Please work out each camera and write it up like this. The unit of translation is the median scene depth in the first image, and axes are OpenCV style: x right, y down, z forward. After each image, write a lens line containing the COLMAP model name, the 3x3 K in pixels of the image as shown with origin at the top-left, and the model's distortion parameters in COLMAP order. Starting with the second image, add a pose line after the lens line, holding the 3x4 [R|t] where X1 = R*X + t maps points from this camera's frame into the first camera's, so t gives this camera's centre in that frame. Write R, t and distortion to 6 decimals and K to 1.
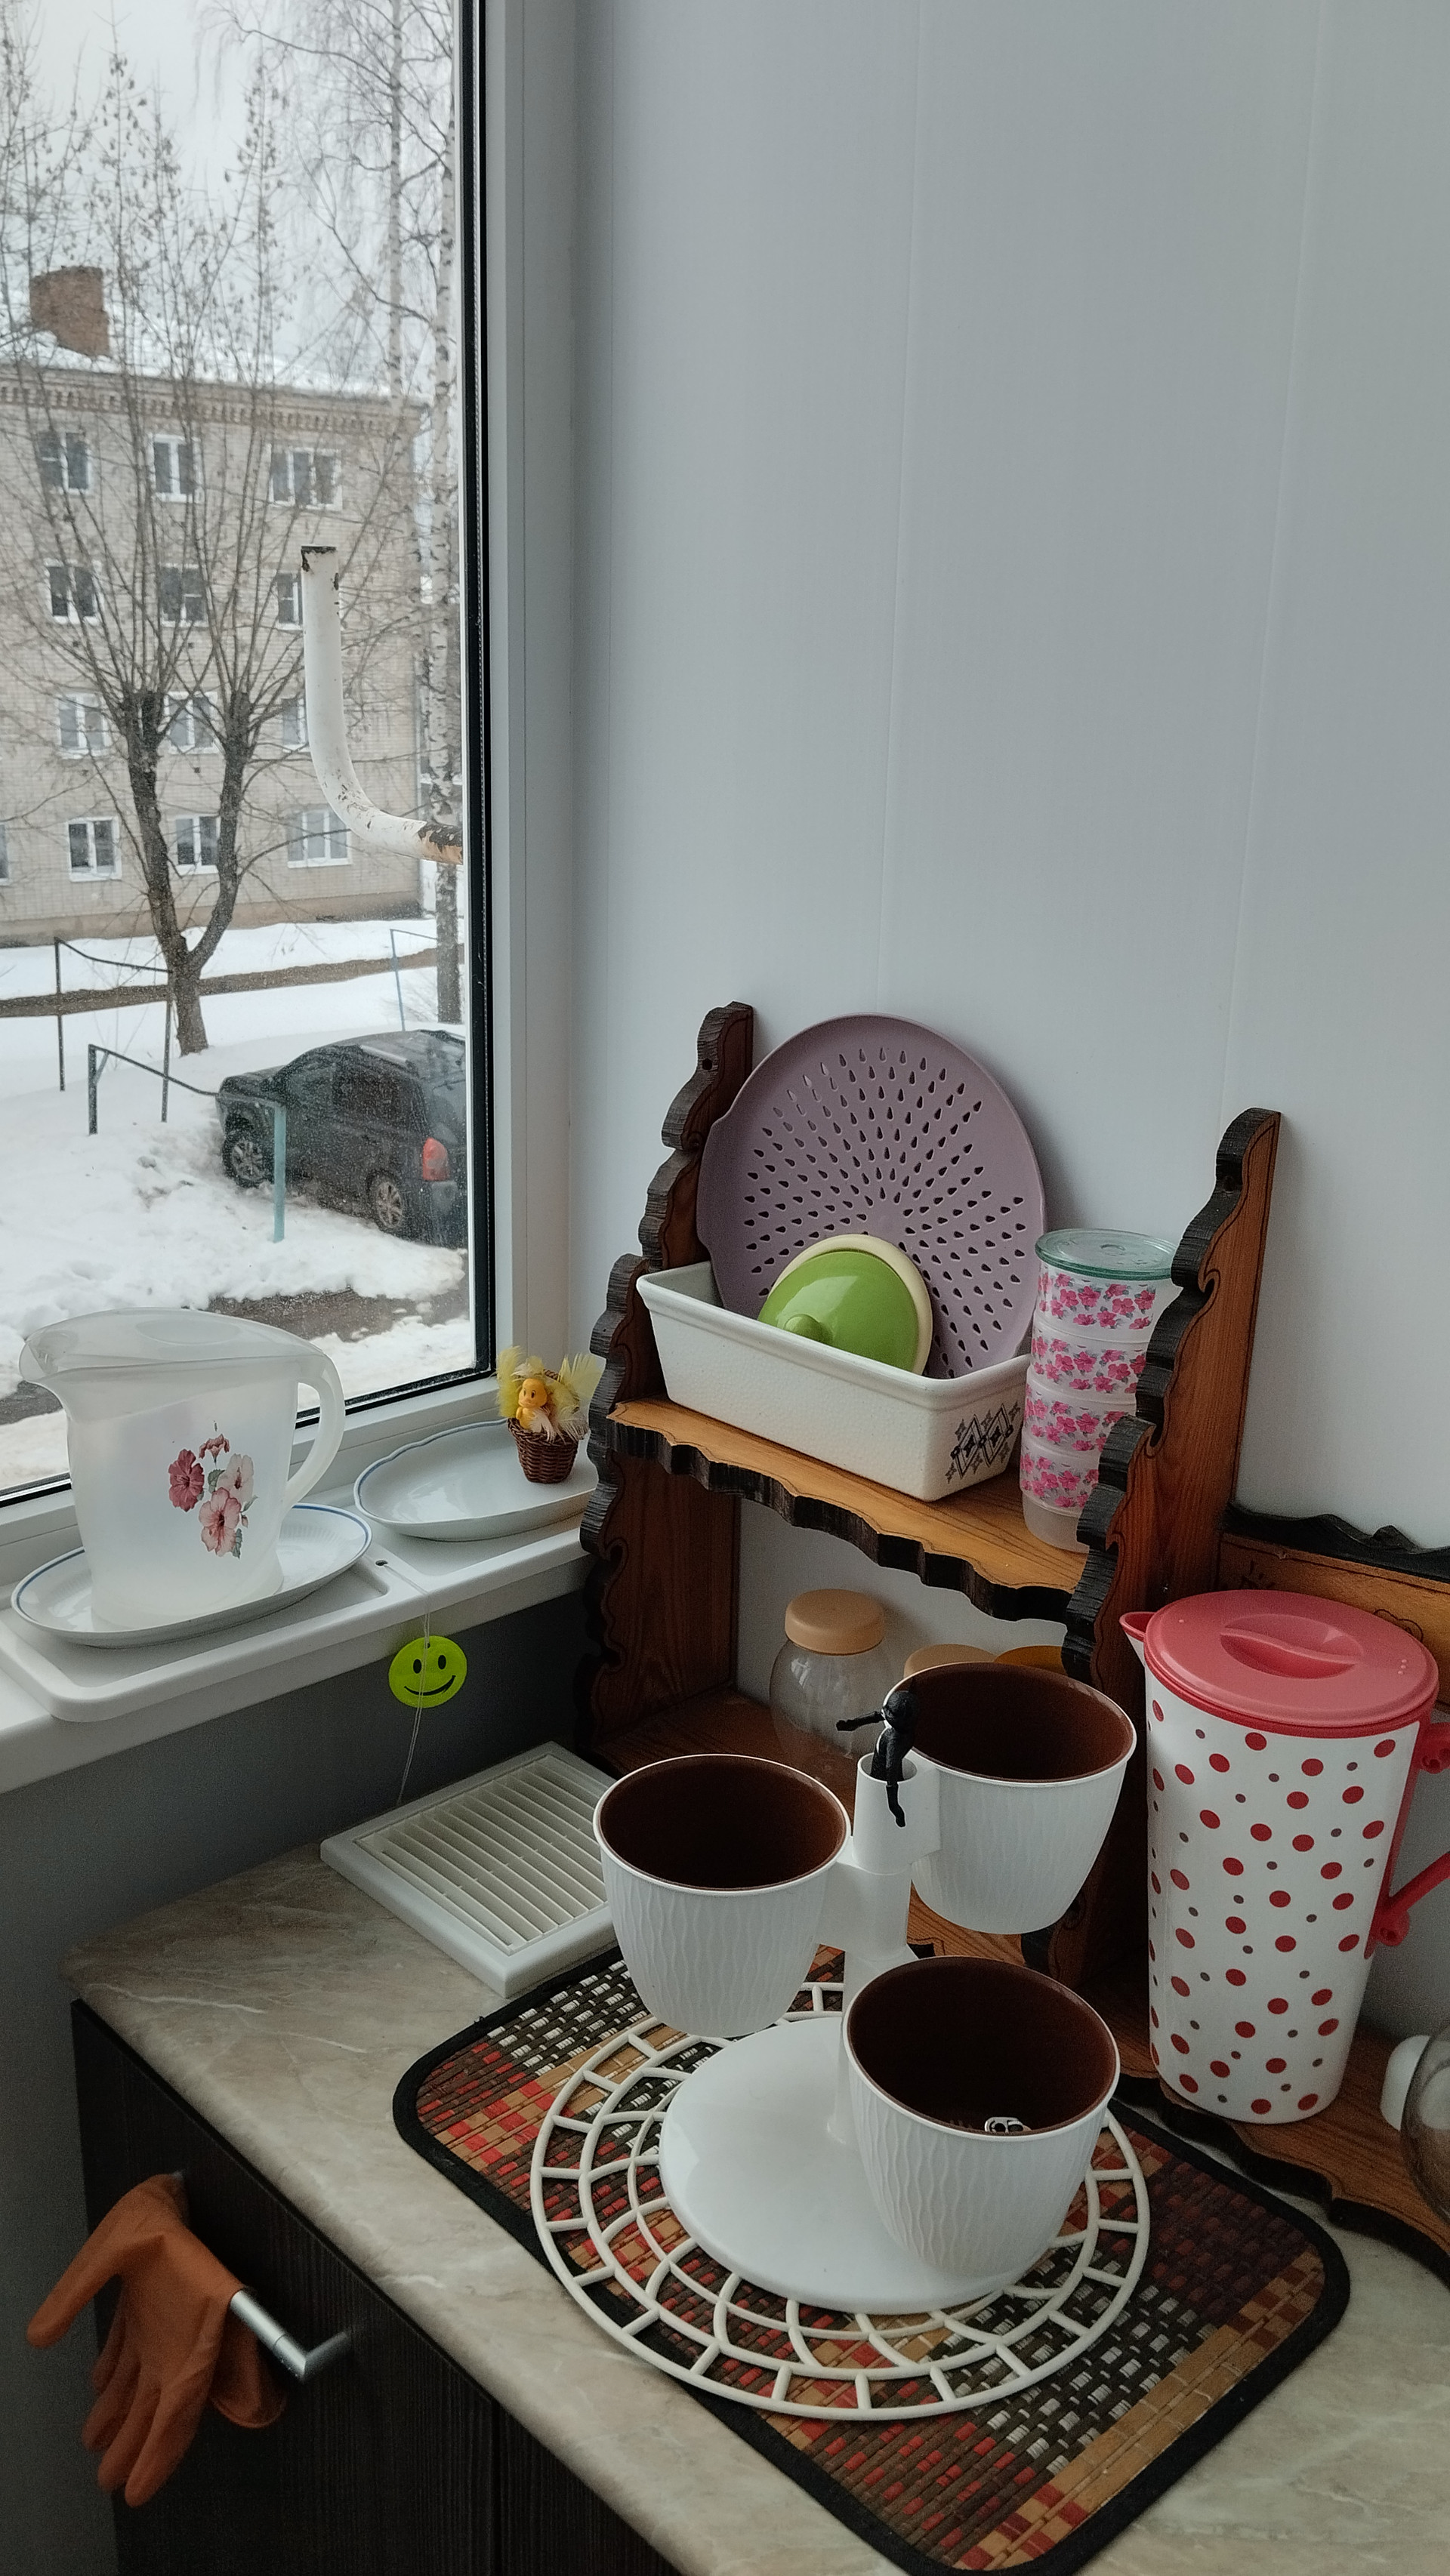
lens RADIAL K [[2108.5, 0, 719.3], [0, 2108.5, 1286.4], [0, 0, 1]] dist [0.095831, -0.192130]
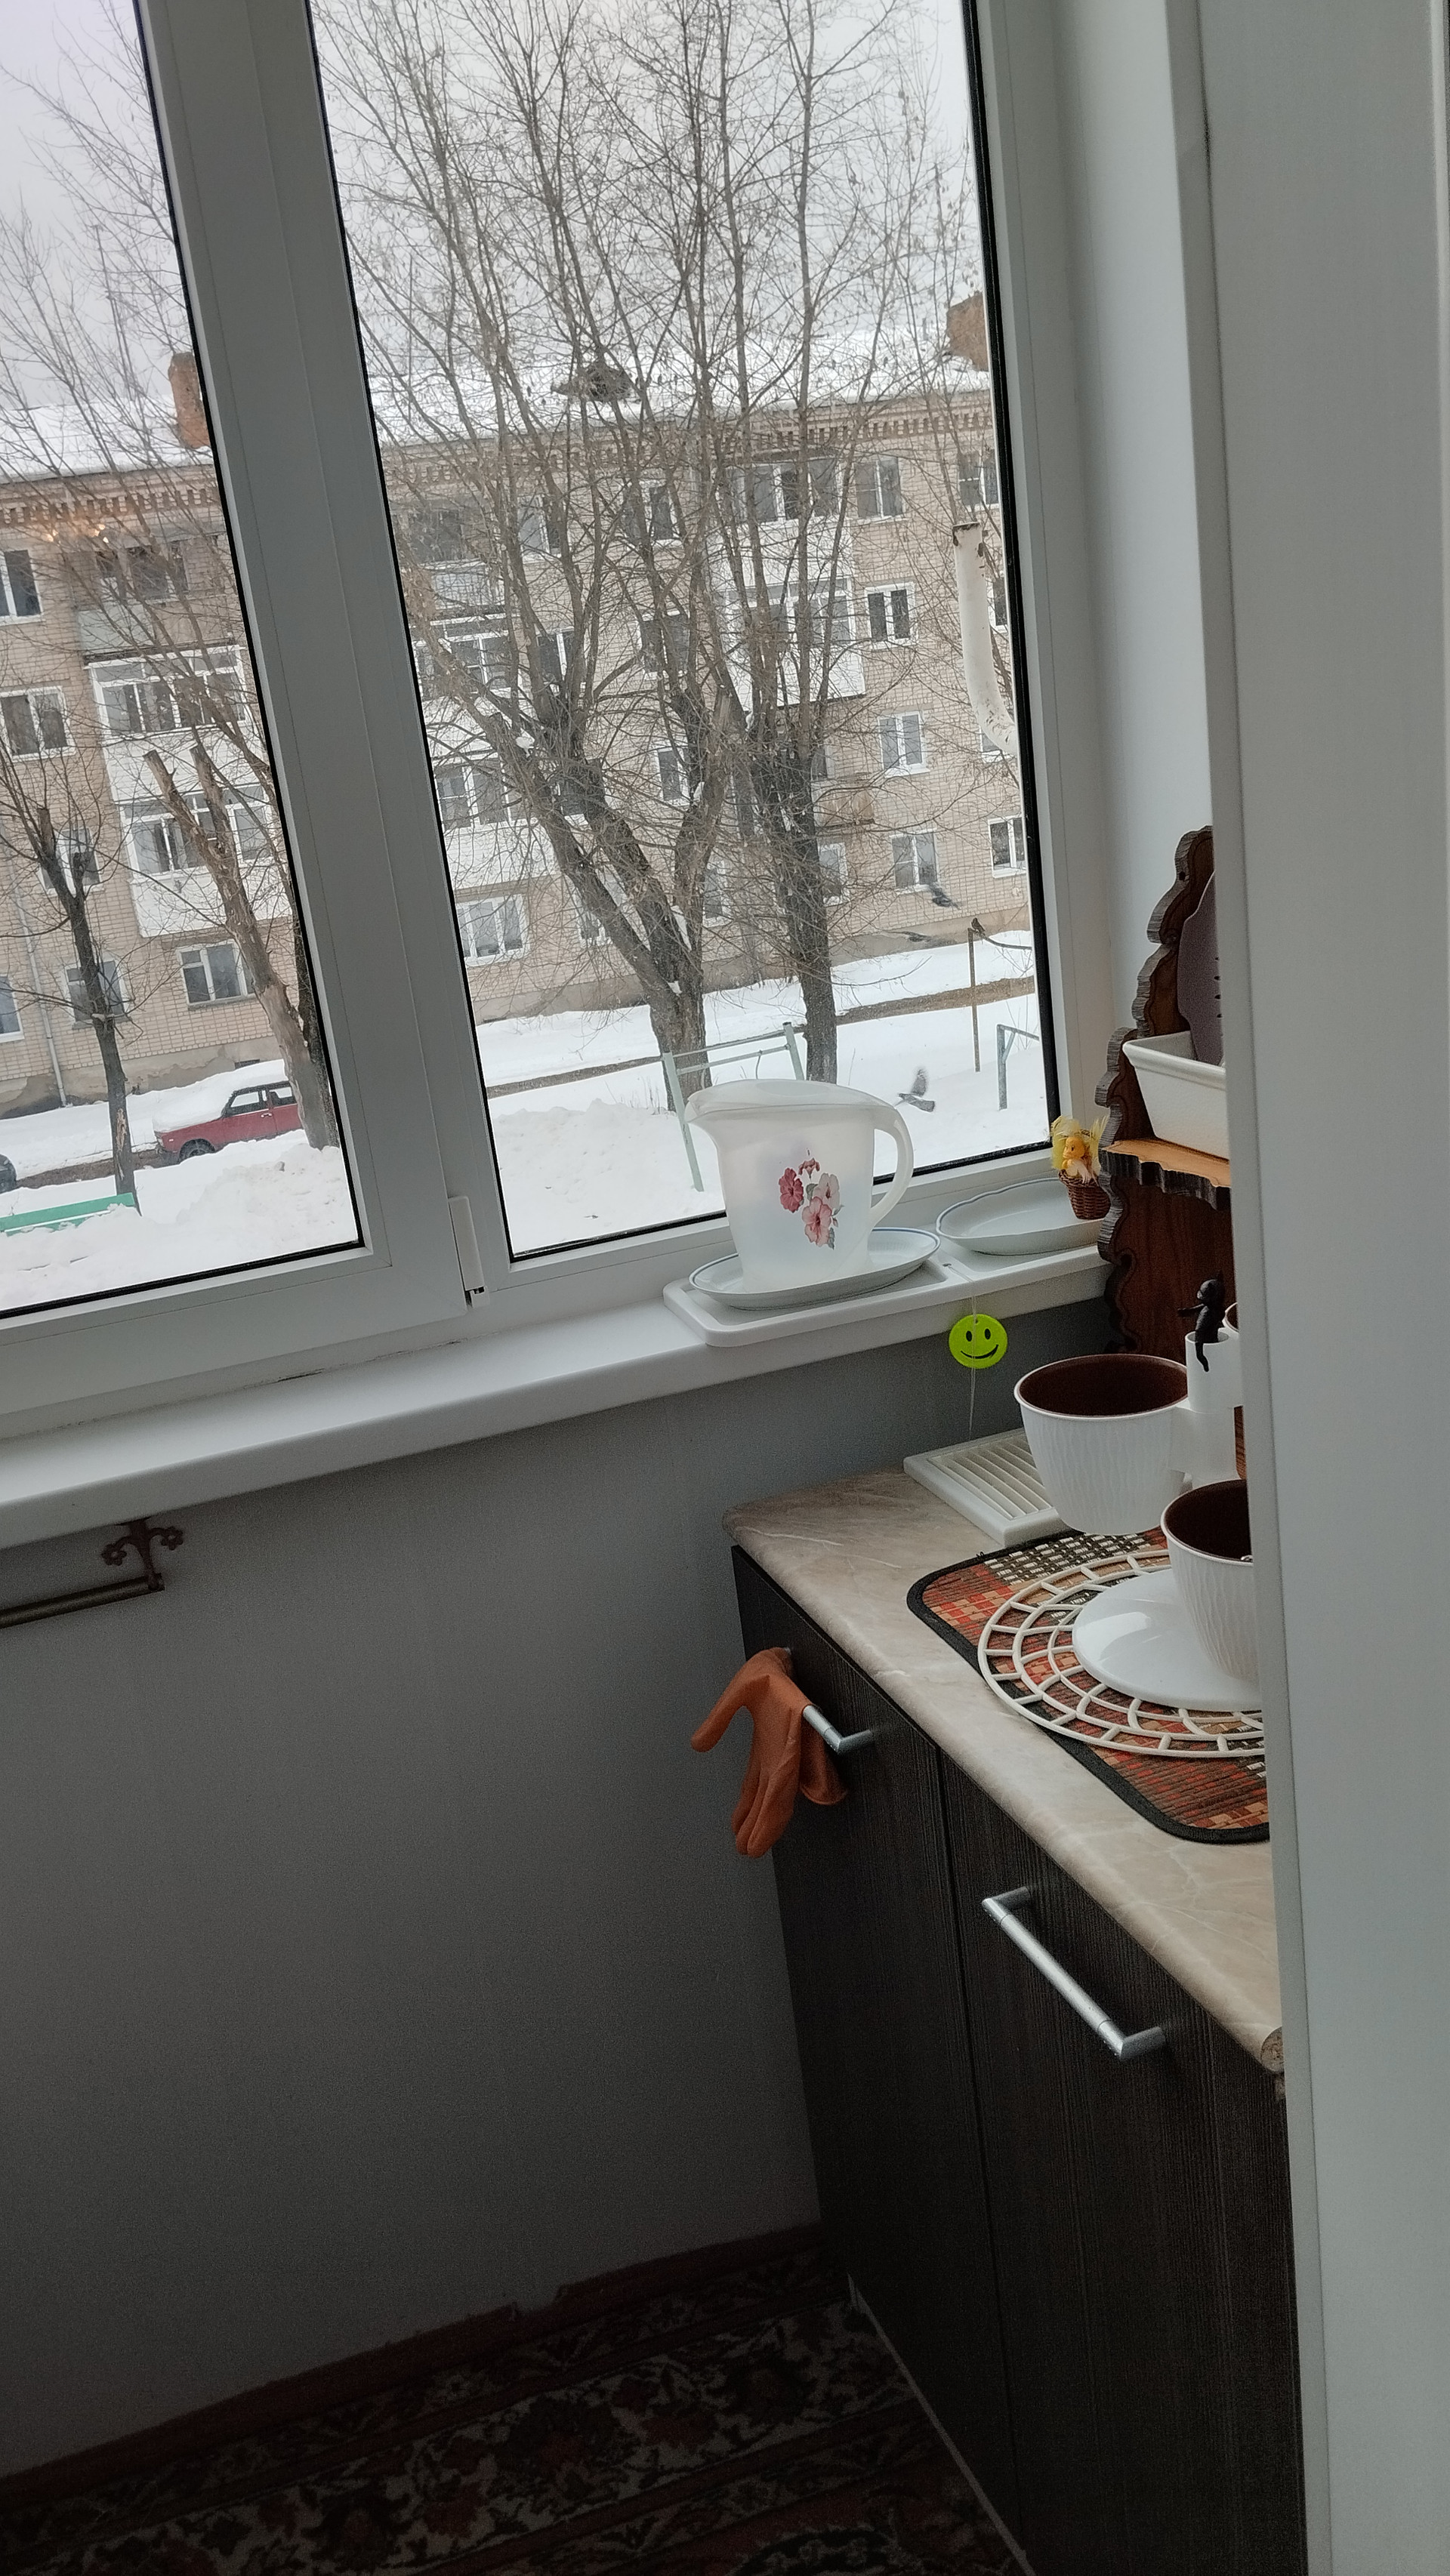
lens RADIAL K [[2108.5, 0, 719.3], [0, 2108.5, 1286.4], [0, 0, 1]] dist [0.095831, -0.192130]
pose [[0.906151, -0.017734, -0.422583, 0.312975], [0.021066, 0.999773, 0.003218, 0.150852], [0.422430, -0.011818, 0.906318, -0.331977]]
